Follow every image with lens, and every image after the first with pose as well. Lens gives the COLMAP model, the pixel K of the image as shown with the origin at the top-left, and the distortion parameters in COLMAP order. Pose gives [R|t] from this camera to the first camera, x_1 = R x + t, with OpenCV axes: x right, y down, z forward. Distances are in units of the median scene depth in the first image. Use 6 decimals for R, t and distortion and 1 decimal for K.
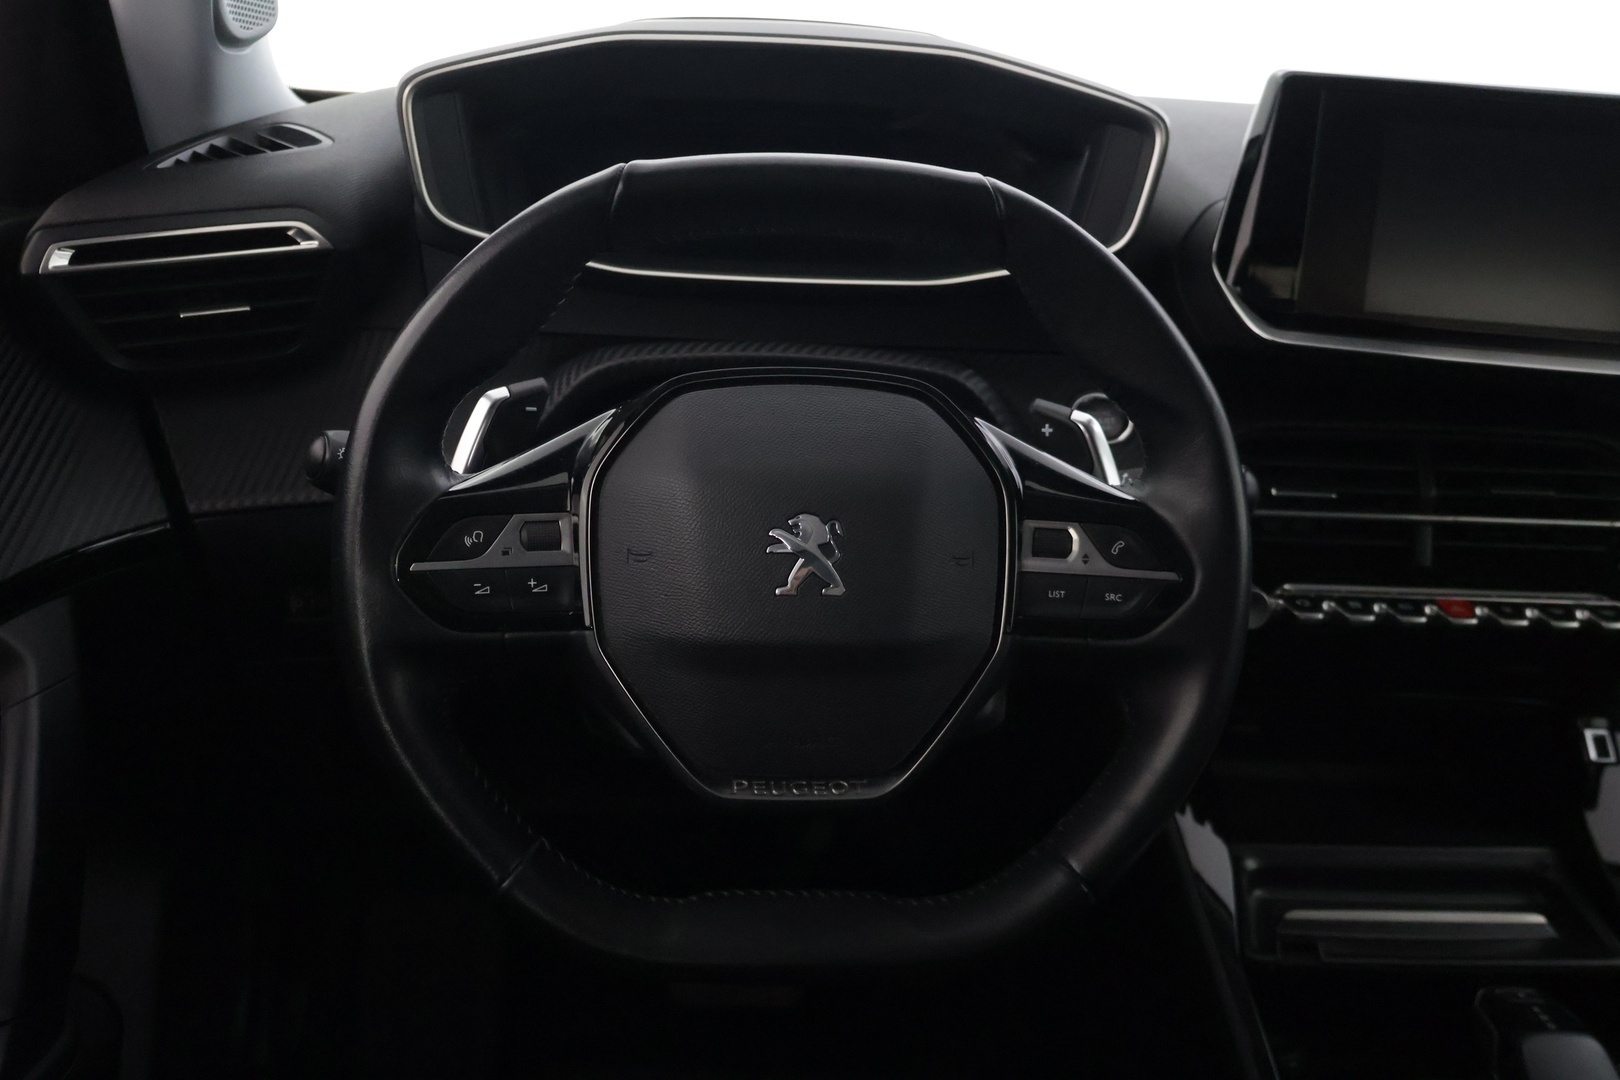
lens RADIAL K [[1813.5, 0, 810.0], [0, 1813.5, 540.0], [0, 0, 1]] dist [0.005345, 0.004376]
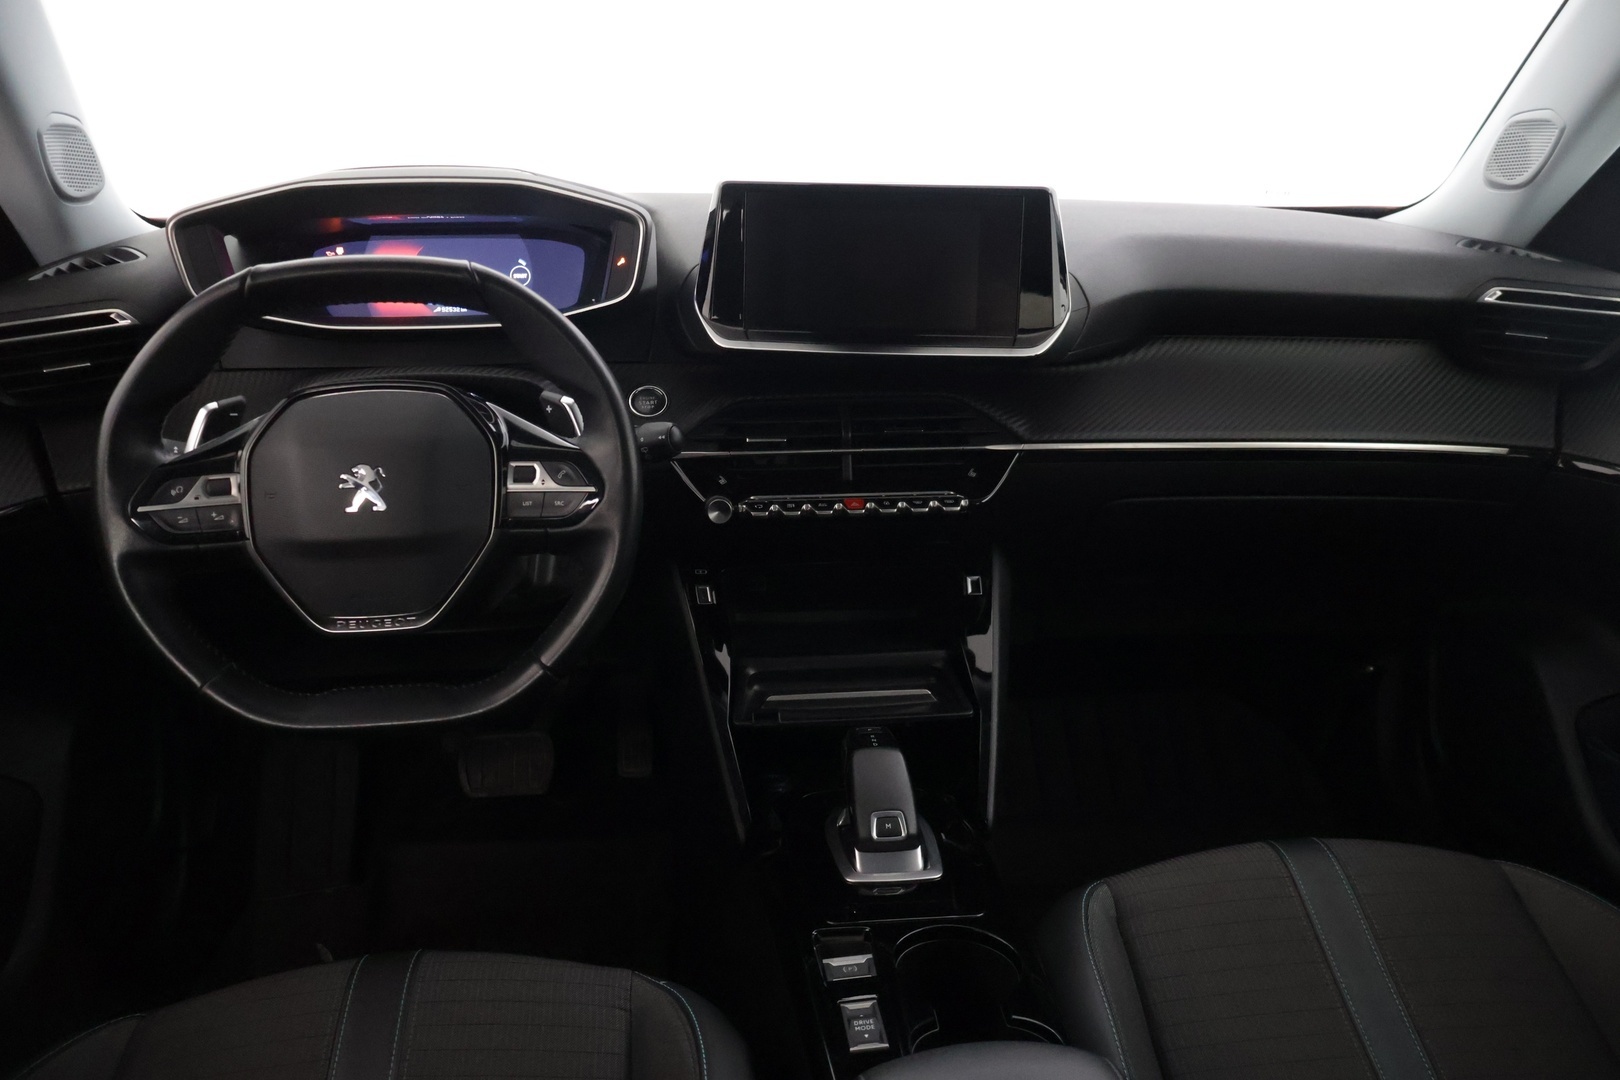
lens RADIAL K [[1353.9, 0, 810.0], [0, 1353.9, 540.0], [0, 0, 1]] dist [-0.002798, -0.004208]
pose [[0.997989, -0.060453, 0.019060, 0.361316], [0.060019, 0.997942, 0.022569, 0.049344], [-0.020385, -0.021380, 0.999564, -0.273150]]
